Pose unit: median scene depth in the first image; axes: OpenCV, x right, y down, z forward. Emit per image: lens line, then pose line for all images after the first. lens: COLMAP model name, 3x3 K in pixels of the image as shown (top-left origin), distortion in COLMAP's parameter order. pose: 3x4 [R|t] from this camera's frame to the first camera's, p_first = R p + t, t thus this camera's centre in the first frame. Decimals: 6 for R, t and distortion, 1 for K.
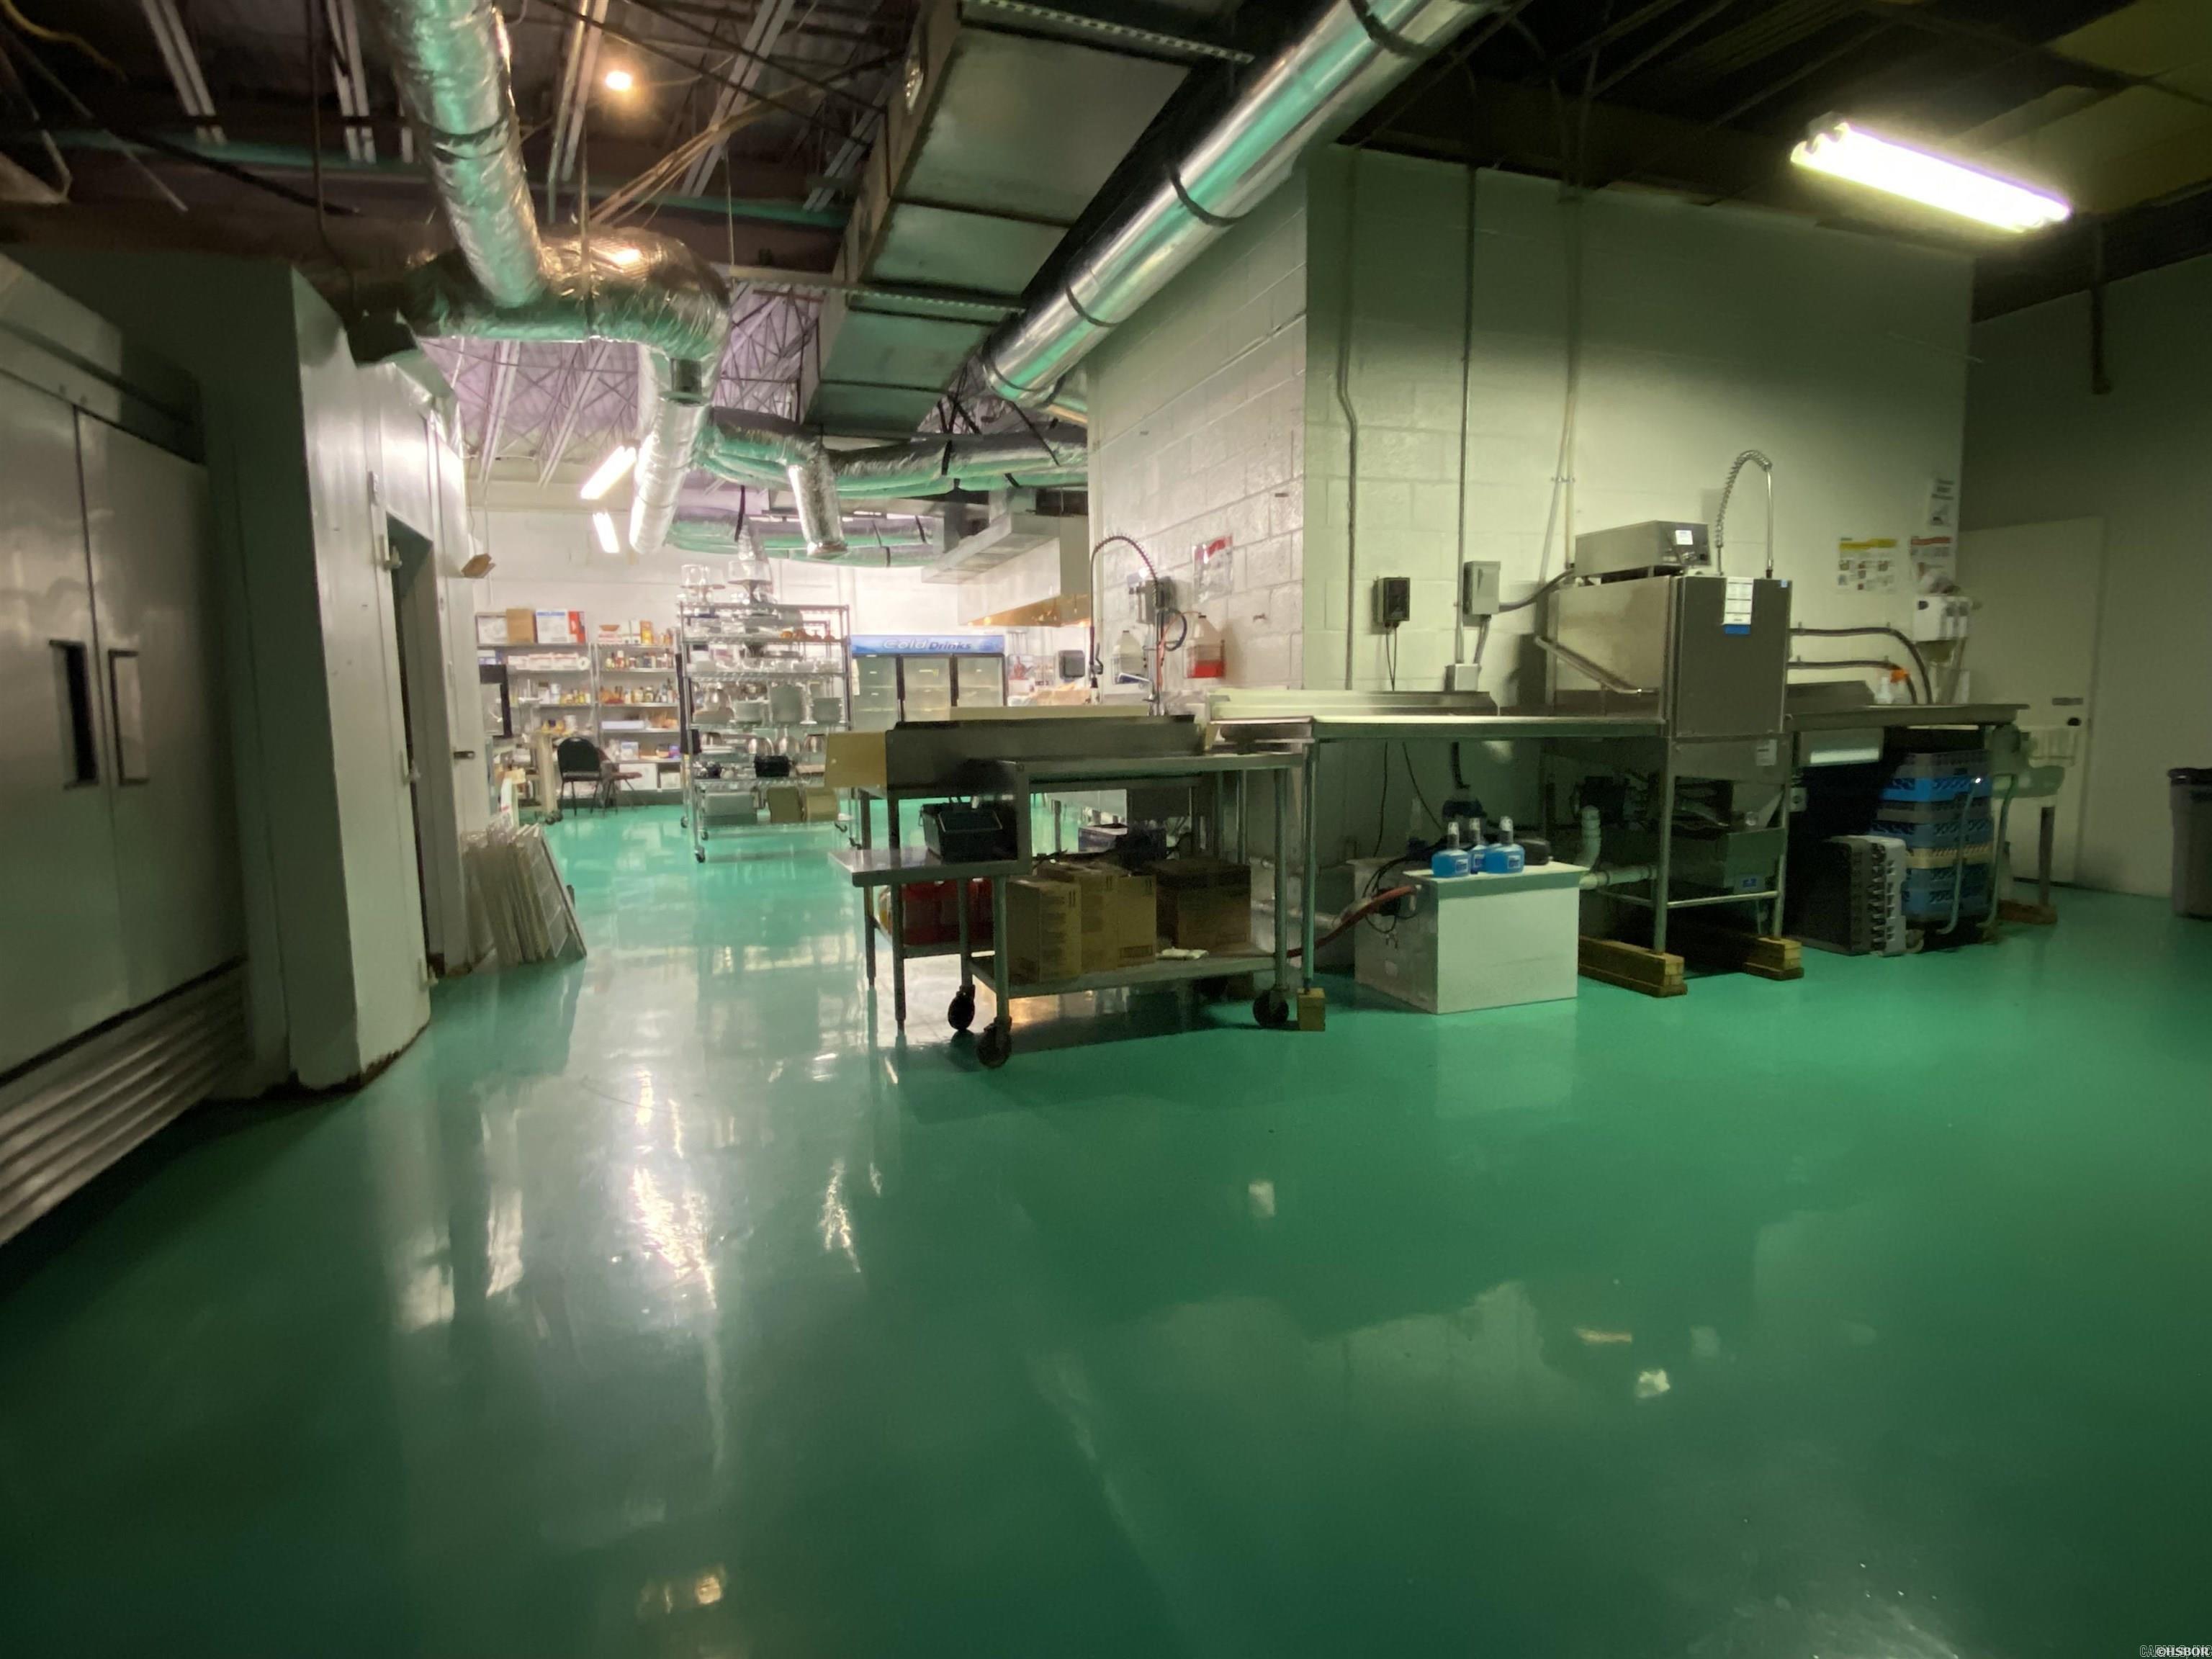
lens RADIAL K [[1117.0, 0, 1119.8], [0, 1117.0, 824.2], [0, 0, 1]] dist [0.003949, -0.000250]
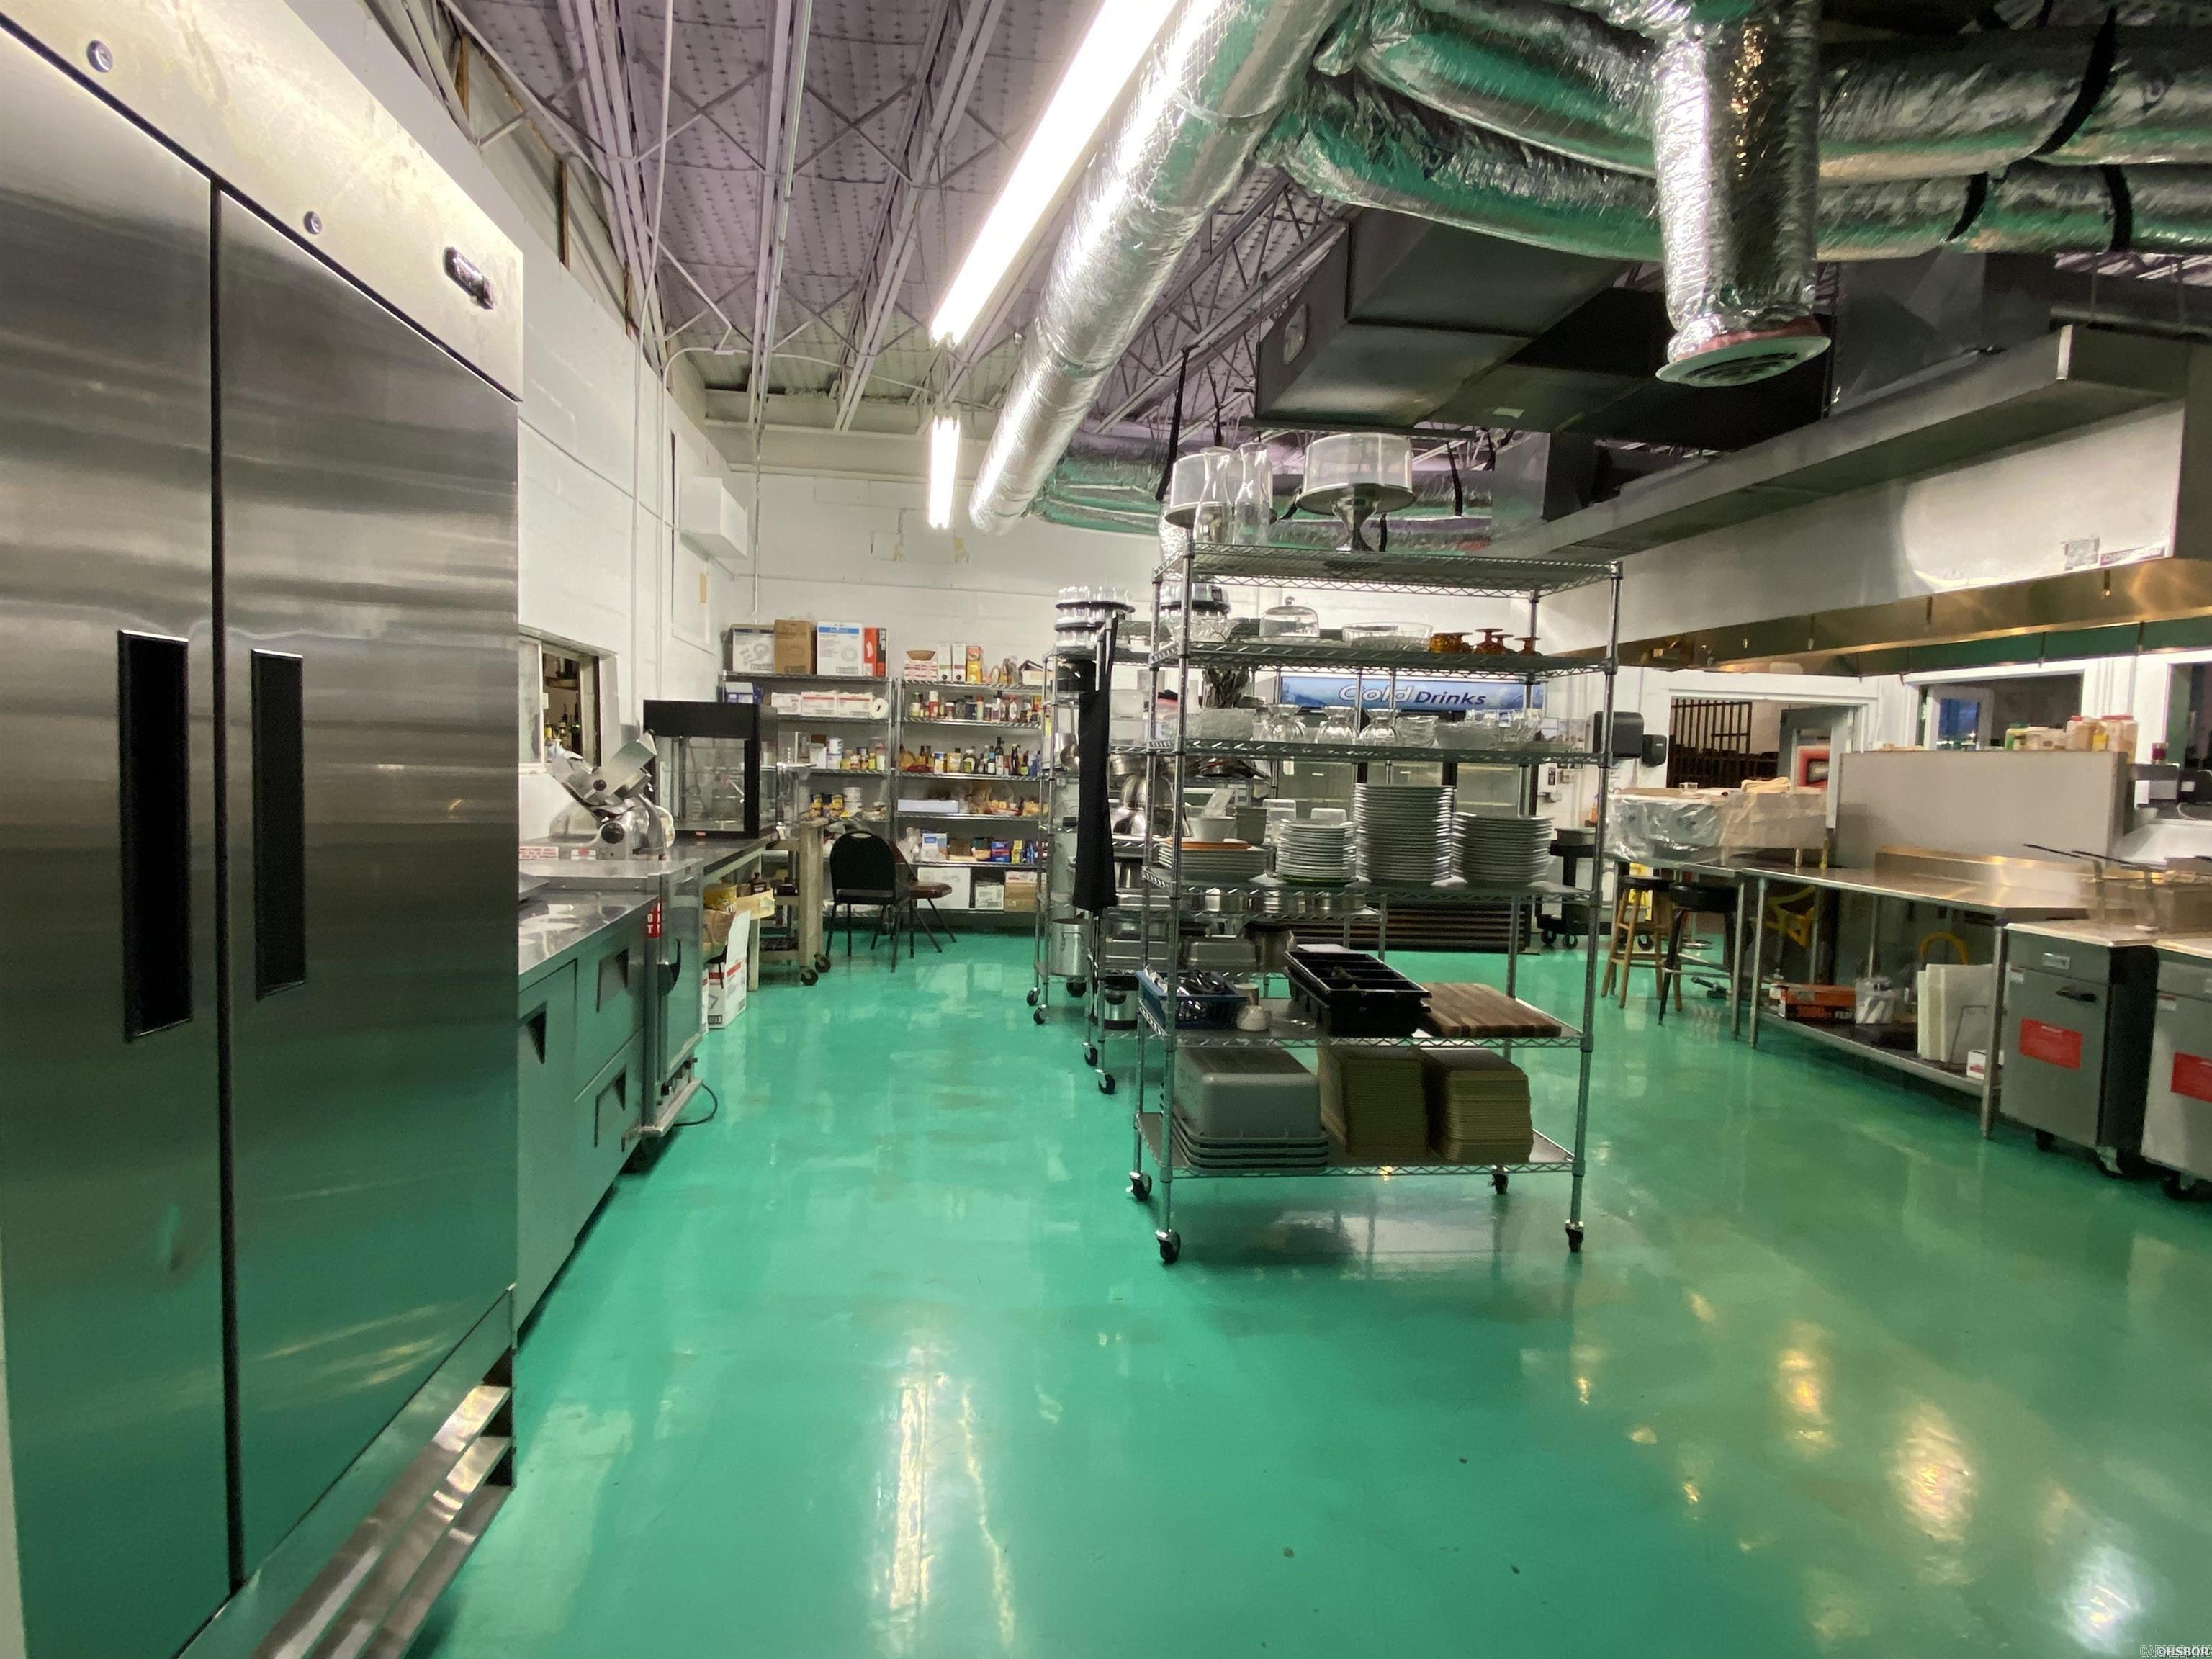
lens RADIAL K [[1117.0, 0, 1100.4], [0, 1117.0, 827.6], [0, 0, 1]] dist [0.003949, -0.000250]
pose [[0.972643, 0.058934, -0.224705, -0.206626], [-0.070392, 0.996578, -0.043320, -0.056587], [0.221383, 0.057953, 0.973463, 0.405434]]
